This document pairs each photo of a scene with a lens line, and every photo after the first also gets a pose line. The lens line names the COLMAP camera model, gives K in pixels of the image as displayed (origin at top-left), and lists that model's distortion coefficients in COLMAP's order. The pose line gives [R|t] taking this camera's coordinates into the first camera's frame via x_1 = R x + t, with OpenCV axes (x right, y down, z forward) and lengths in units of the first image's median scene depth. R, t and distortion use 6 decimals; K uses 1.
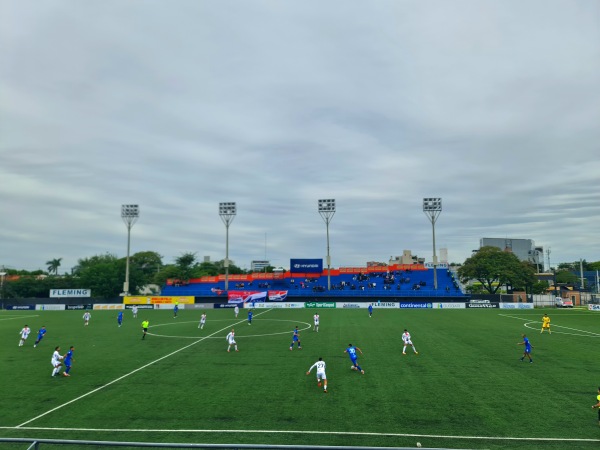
lens RADIAL K [[440.1, 0, 300.0], [0, 440.1, 225.0], [0, 0, 1]] dist [0.050522, 0.000118]
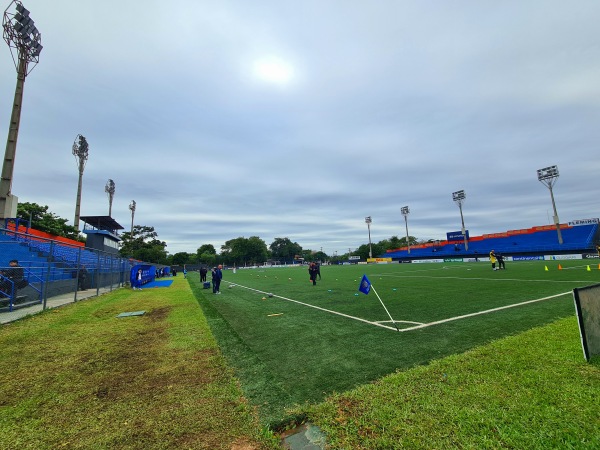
lens RADIAL K [[245.8, 0, 300.0], [0, 245.8, 225.0], [0, 0, 1]] dist [0.001778, -0.004377]
pose [[0.500656, -0.146522, -0.853156, 0.493868], [0.144223, 0.985915, -0.084689, 0.049296], [0.853548, -0.080645, 0.514736, 0.089205]]
